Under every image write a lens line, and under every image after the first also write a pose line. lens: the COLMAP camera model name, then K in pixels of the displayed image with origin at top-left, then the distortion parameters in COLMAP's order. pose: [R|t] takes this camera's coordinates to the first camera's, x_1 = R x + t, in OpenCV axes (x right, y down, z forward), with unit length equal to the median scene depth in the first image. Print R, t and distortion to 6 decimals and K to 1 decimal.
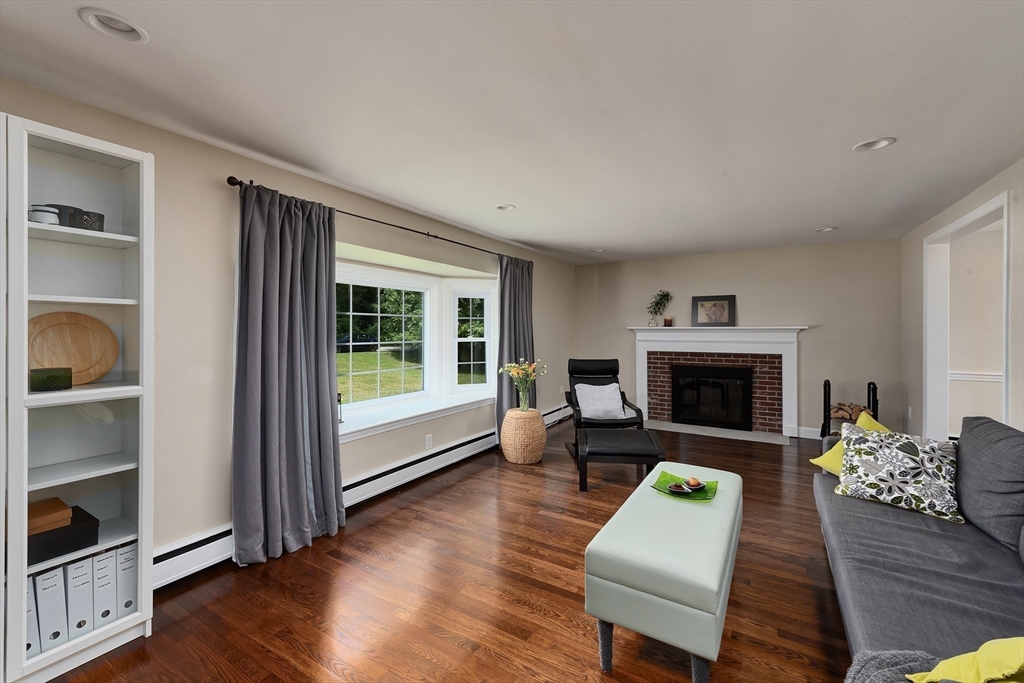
lens RADIAL K [[418.5, 0, 499.1], [0, 418.5, 329.5], [0, 0, 1]] dist [-0.009312, 0.000813]
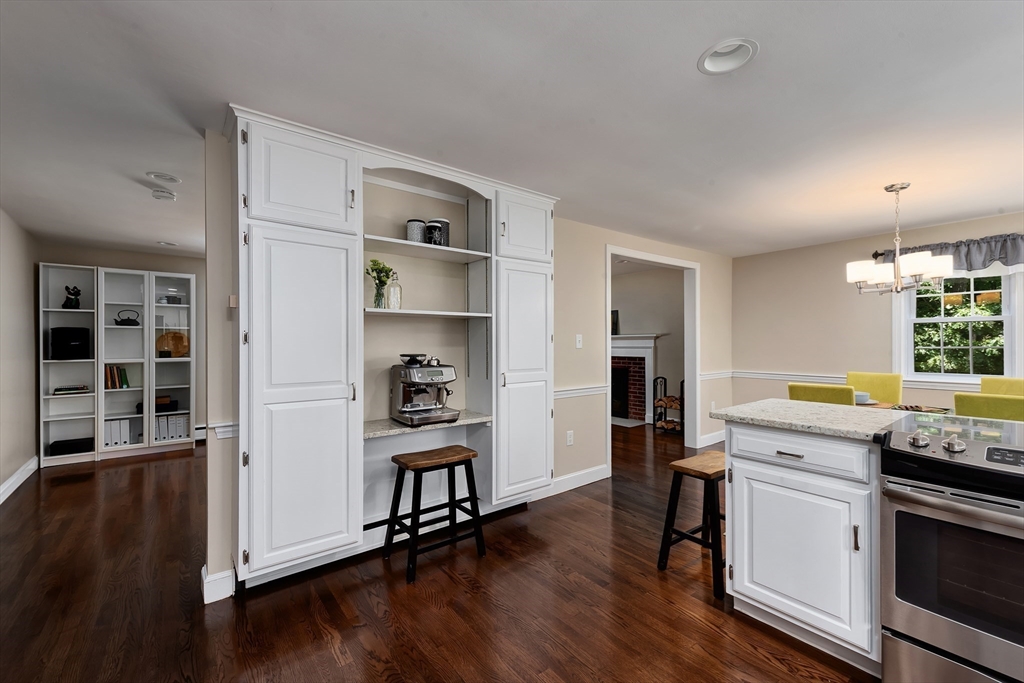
lens RADIAL K [[418.5, 0, 513.4], [0, 418.5, 343.8], [0, 0, 1]] dist [-0.009312, 0.000813]
pose [[0.935441, -0.003451, -0.353466, 0.733763], [0.004973, 0.999982, 0.003399, 0.013787], [0.353448, -0.004937, 0.935441, -0.291124]]
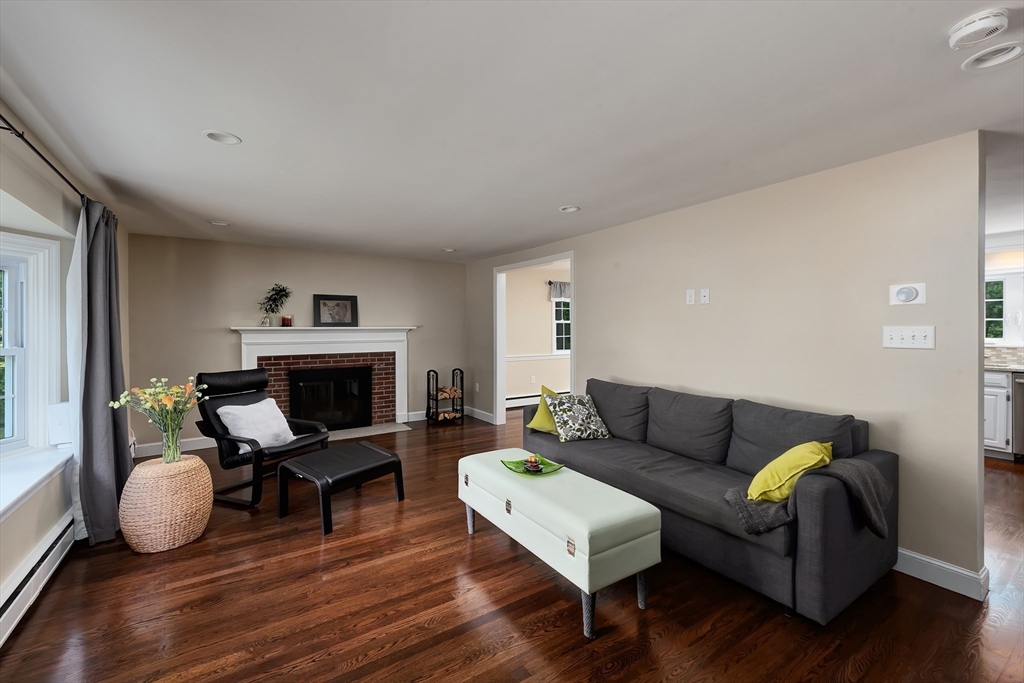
lens RADIAL K [[443.1, 0, 511.8], [0, 443.1, 324.6], [0, 0, 1]] dist [0.005004, -0.001835]
pose [[0.410657, 0.005871, 0.911771, -0.277096], [0.004971, 0.999950, -0.008678, -0.000967], [-0.911776, 0.008096, 0.410608, 0.213941]]
